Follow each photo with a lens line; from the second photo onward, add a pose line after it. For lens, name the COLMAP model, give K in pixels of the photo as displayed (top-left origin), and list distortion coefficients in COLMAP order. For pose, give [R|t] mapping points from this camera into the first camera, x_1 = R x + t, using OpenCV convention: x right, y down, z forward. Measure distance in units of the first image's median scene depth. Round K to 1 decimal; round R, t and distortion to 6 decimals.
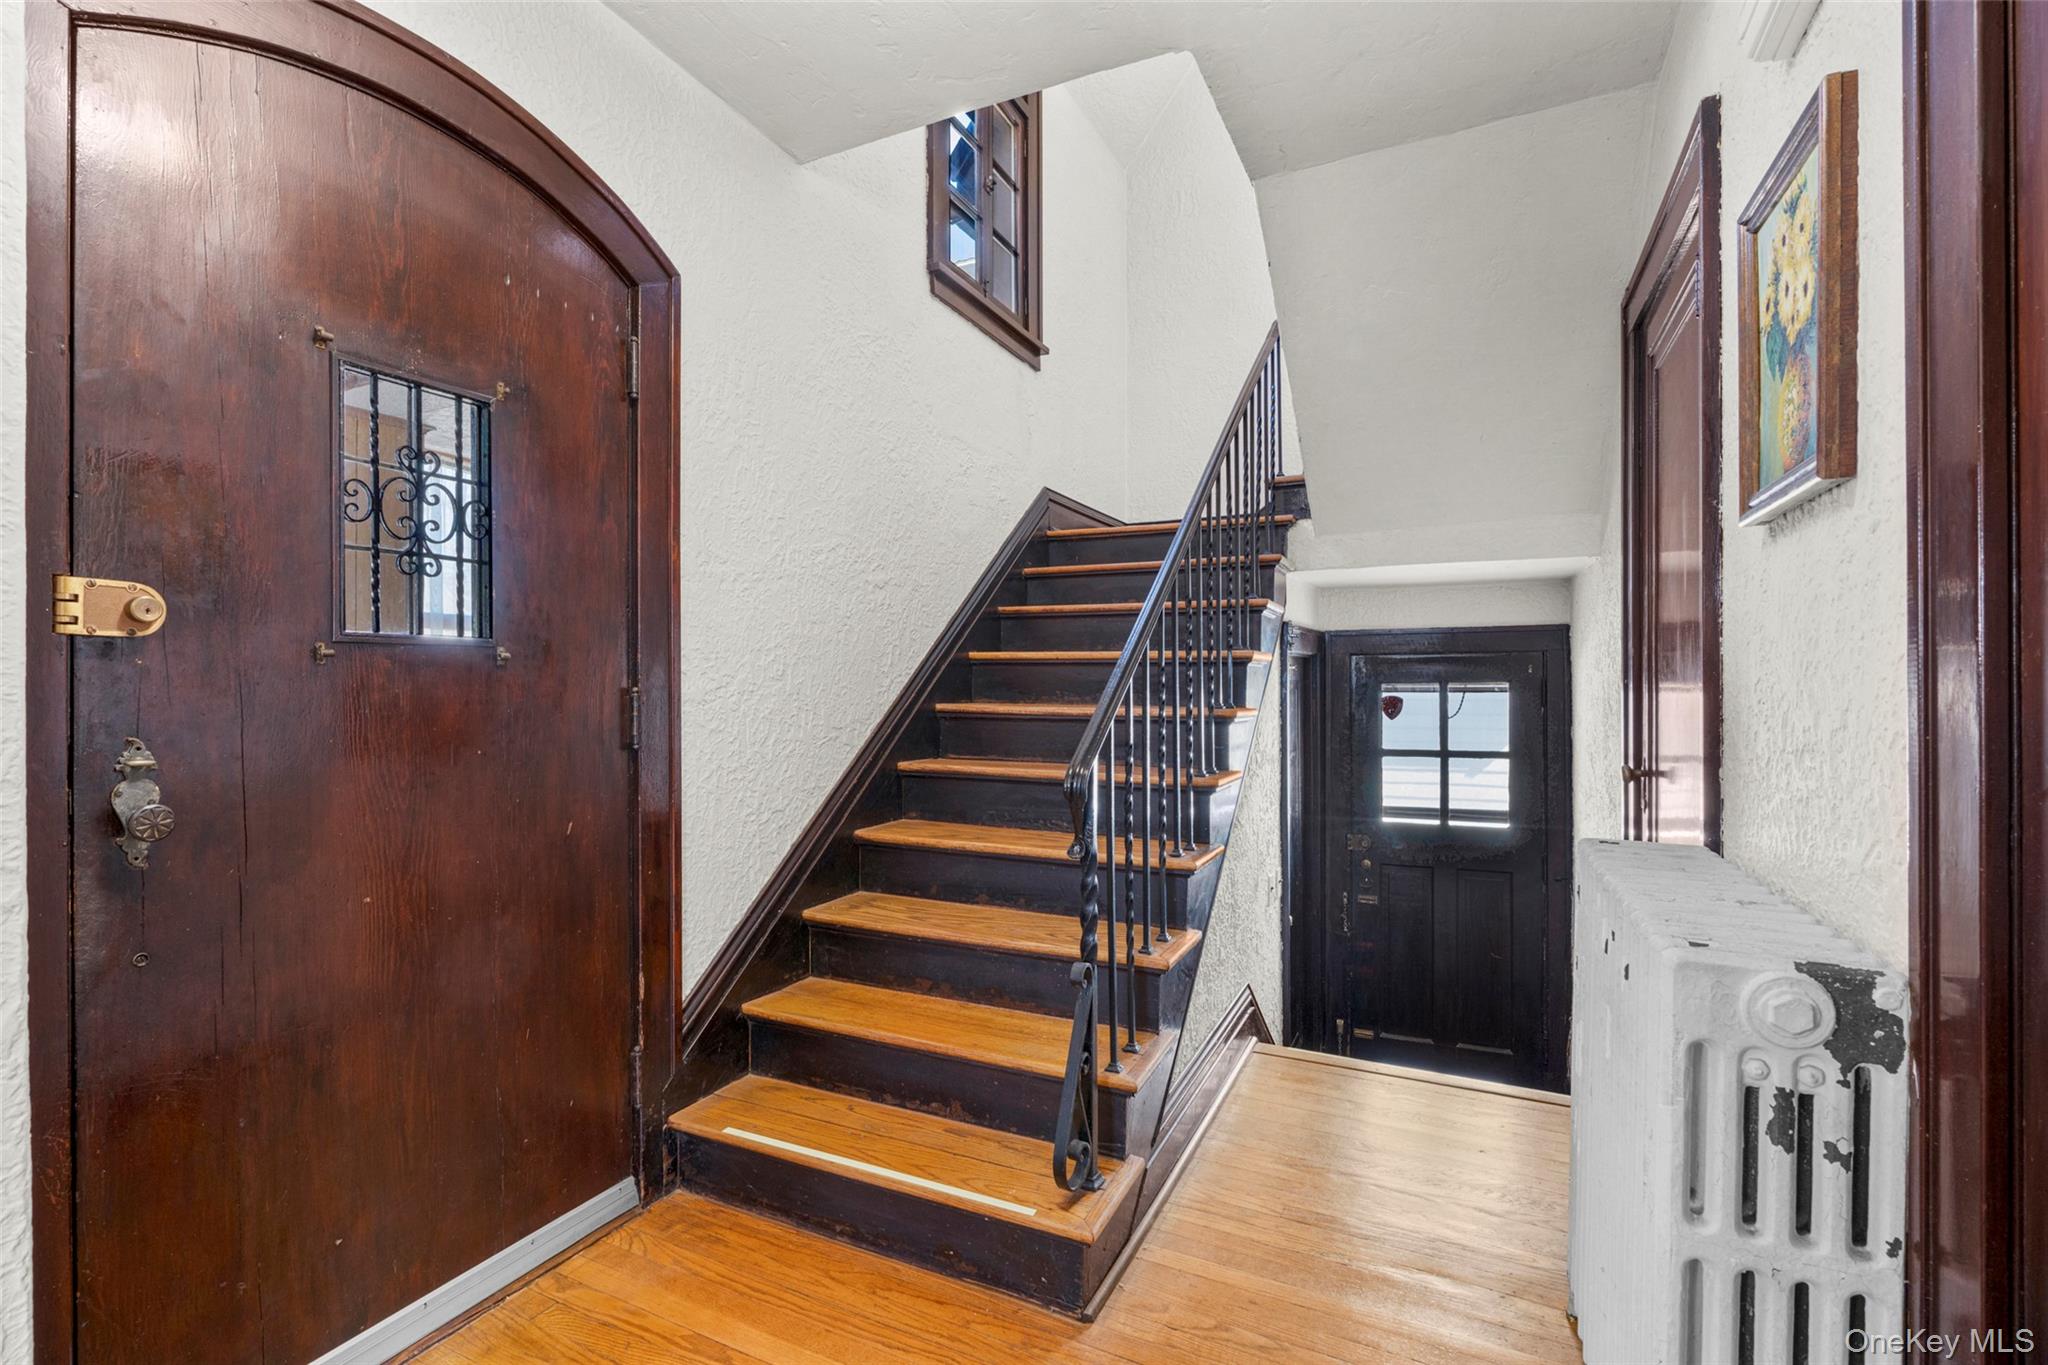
lens RADIAL K [[933.2, 0, 1024.0], [0, 933.2, 682.5], [0, 0, 1]] dist [-0.023342, 0.000008]
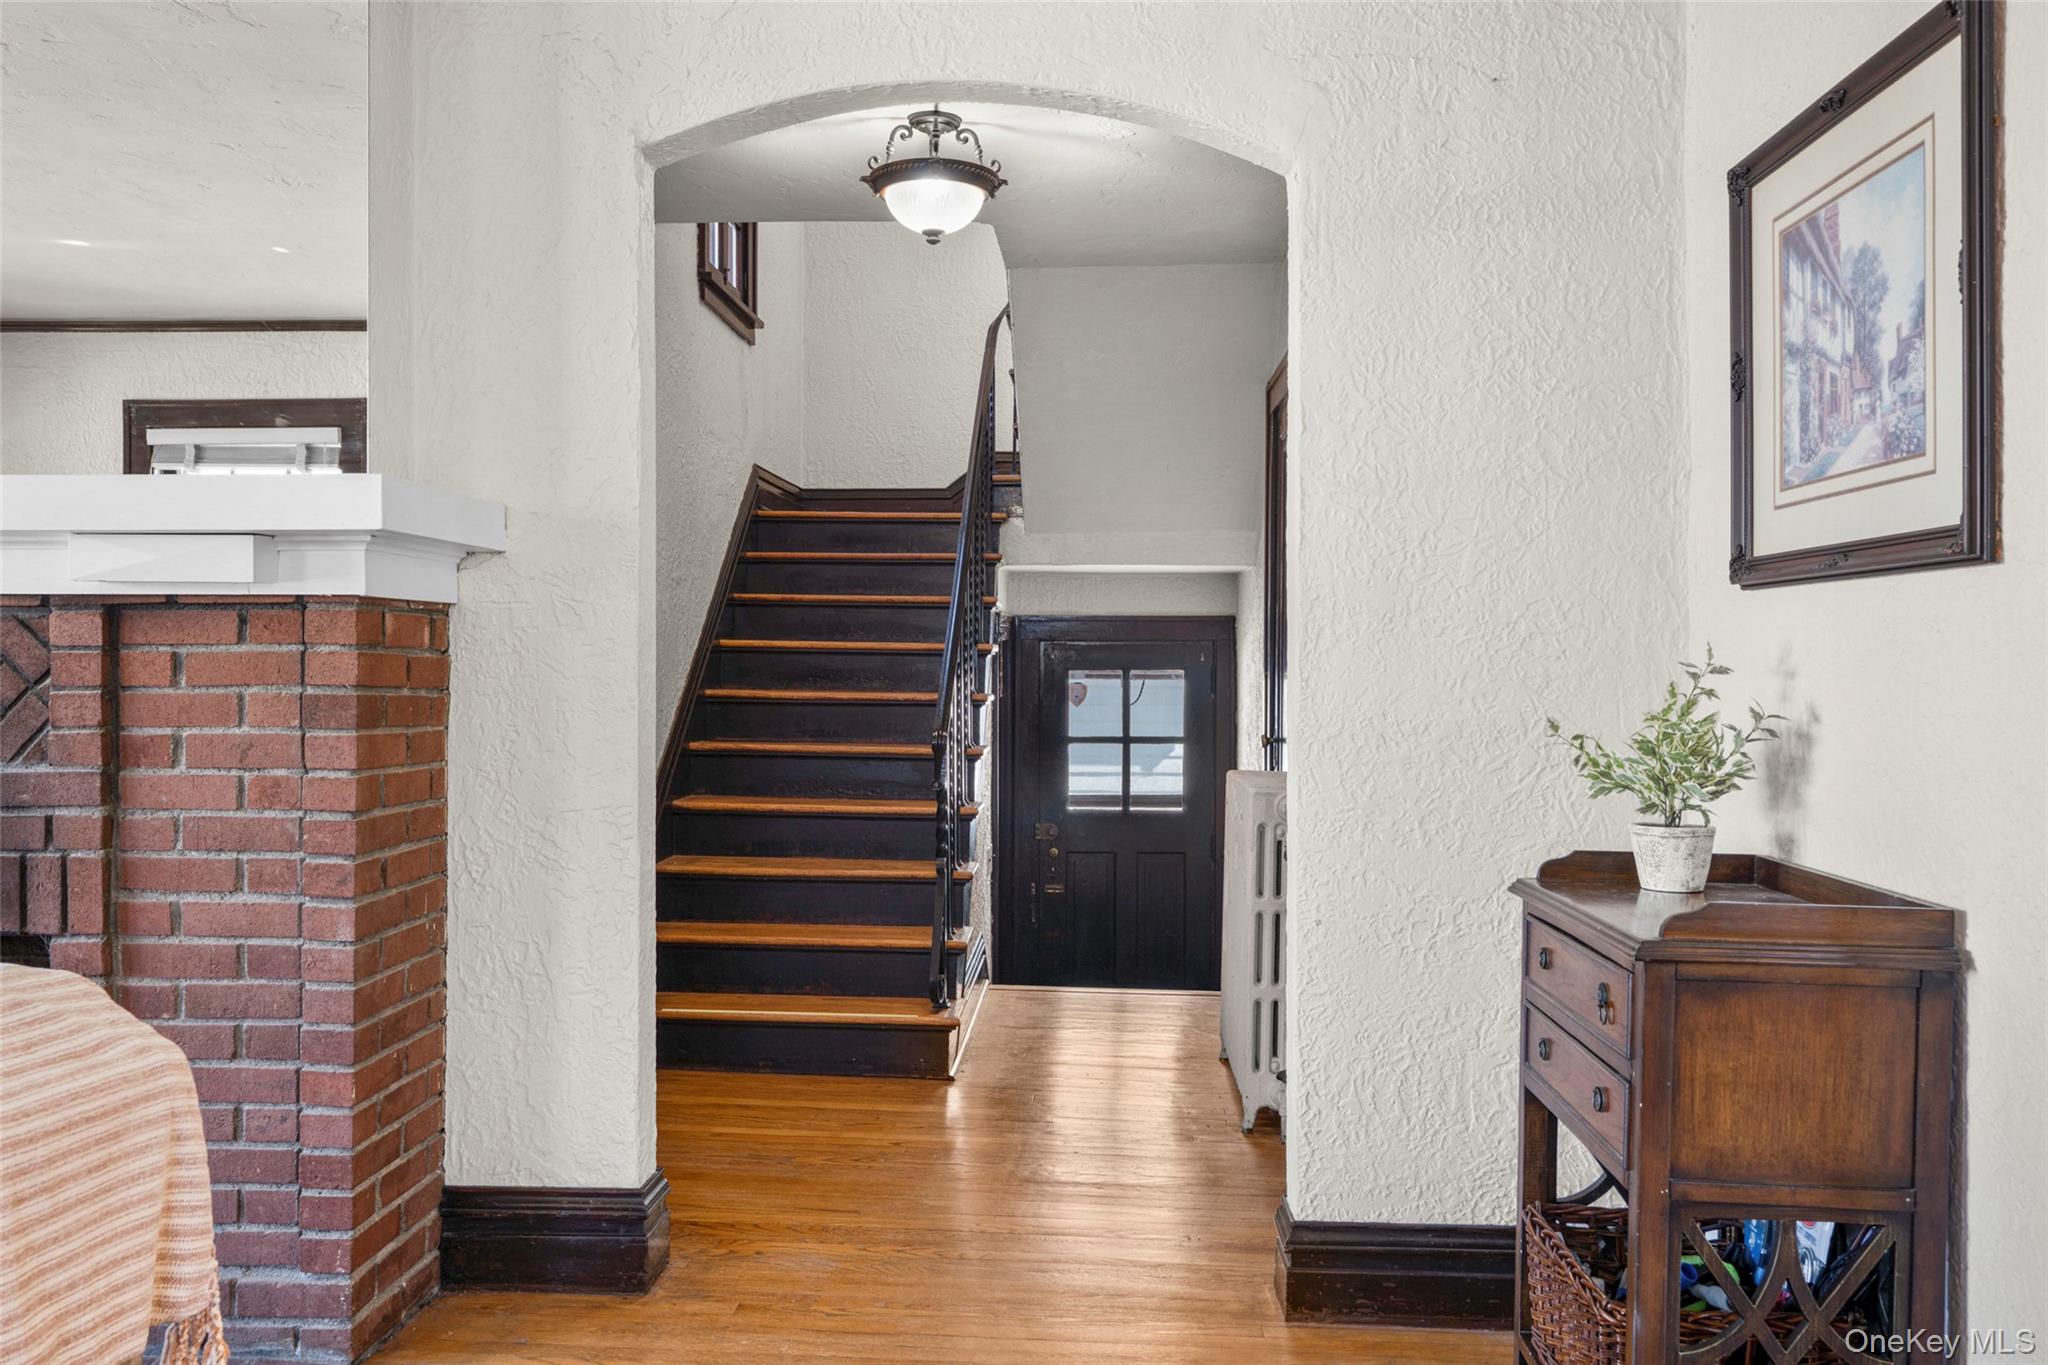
lens RADIAL K [[1904.8, 0, 1024.0], [0, 1904.8, 682.5], [0, 0, 1]] dist [0.003606, 0.004572]
pose [[0.919383, 0.000348, 0.393363, -0.473286], [-0.006329, 0.999883, 0.013910, -0.013837], [-0.393312, -0.015278, 0.919278, -0.875267]]
